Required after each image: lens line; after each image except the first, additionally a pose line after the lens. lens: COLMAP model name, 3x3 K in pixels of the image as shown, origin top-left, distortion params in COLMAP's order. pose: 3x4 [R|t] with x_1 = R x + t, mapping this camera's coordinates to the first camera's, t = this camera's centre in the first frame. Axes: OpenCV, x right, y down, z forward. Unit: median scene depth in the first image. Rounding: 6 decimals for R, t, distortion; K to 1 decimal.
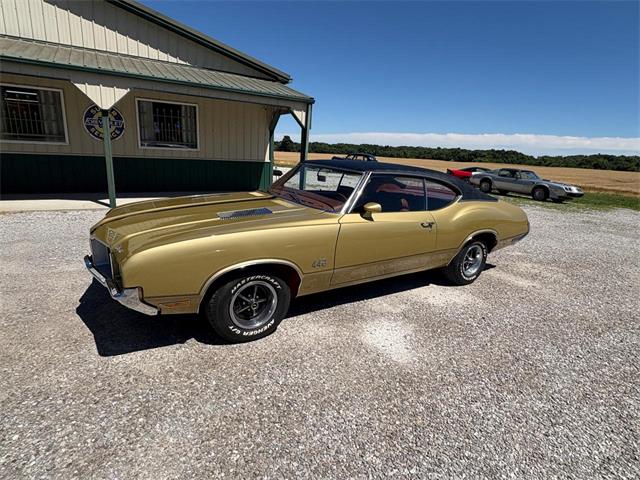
lens RADIAL K [[353.7, 0, 321.4], [0, 353.7, 238.9], [0, 0, 1]] dist [0.000574, -0.000473]
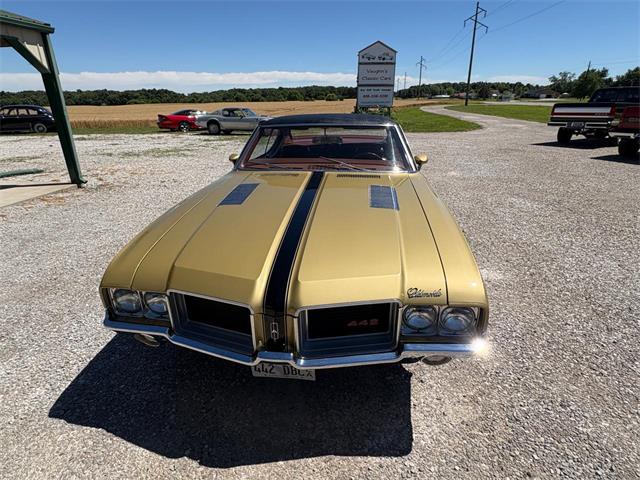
lens RADIAL K [[353.7, 0, 320.6], [0, 353.7, 238.6], [0, 0, 1]] dist [0.000574, -0.000473]
pose [[0.638420, -0.344586, 0.688244, -0.291167], [0.235952, 0.938752, 0.251138, -0.070683], [-0.732630, 0.002061, 0.680624, 0.186283]]
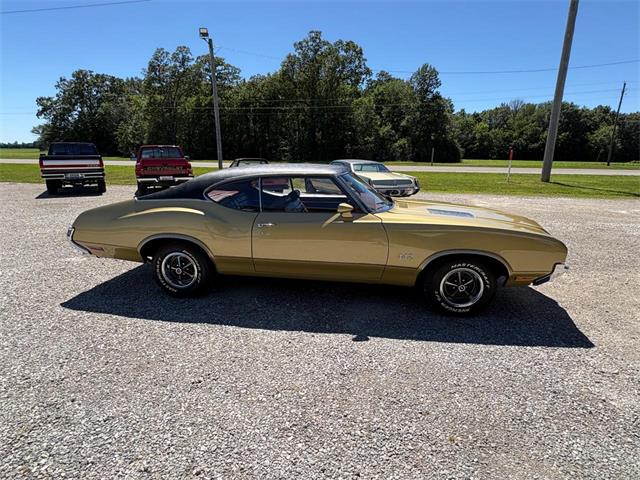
lens RADIAL K [[353.7, 0, 317.8], [0, 353.7, 239.0], [0, 0, 1]] dist [0.000574, -0.000473]
pose [[-0.751559, -0.221849, 0.621243, -0.273312], [0.102318, 0.891153, 0.442015, -0.215947], [-0.651683, 0.395765, -0.647055, 0.787601]]
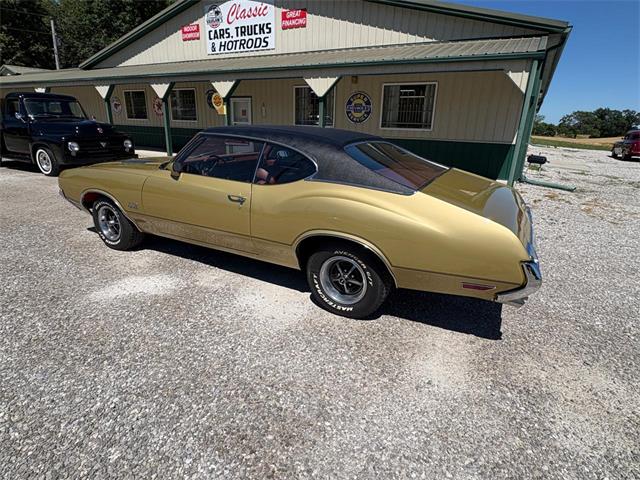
lens RADIAL K [[353.7, 0, 319.2], [0, 353.7, 239.2], [0, 0, 1]] dist [0.000574, -0.000473]
pose [[0.477952, 0.237809, -0.845582, 0.445971], [-0.215308, 0.965004, 0.149696, -0.046135], [0.851589, 0.110513, 0.512428, 0.306148]]
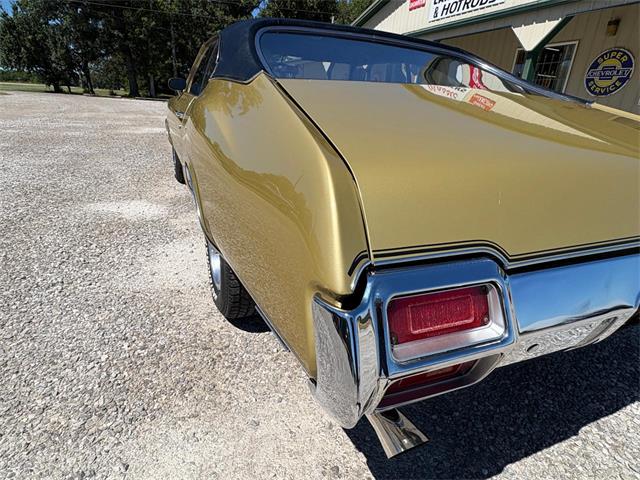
lens RADIAL K [[353.7, 0, 314.6], [0, 353.7, 238.6], [0, 0, 1]] dist [0.000574, -0.000473]
pose [[-0.174106, 0.293090, -0.940099, 0.369581], [-0.309089, 0.890166, 0.334766, -0.052760], [0.934961, 0.348859, -0.064392, 0.542372]]
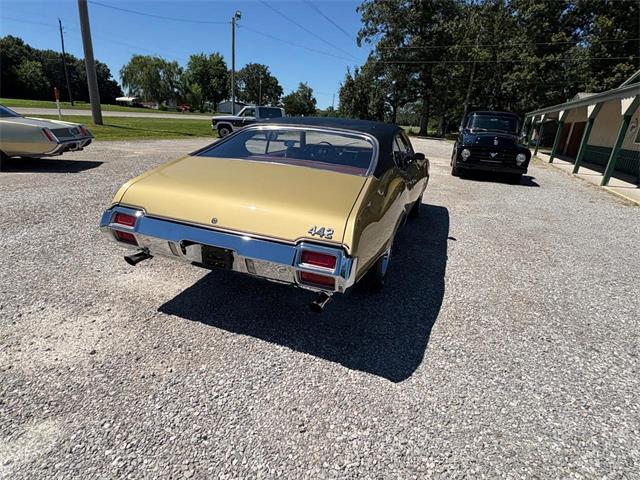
lens RADIAL K [[353.7, 0, 319.7], [0, 353.7, 239.7], [0, 0, 1]] dist [0.000574, -0.000473]
pose [[-0.804128, 0.085225, -0.588316, 0.350444], [-0.252793, 0.846701, 0.468181, -0.174393], [0.538028, 0.525200, -0.659311, 0.823557]]
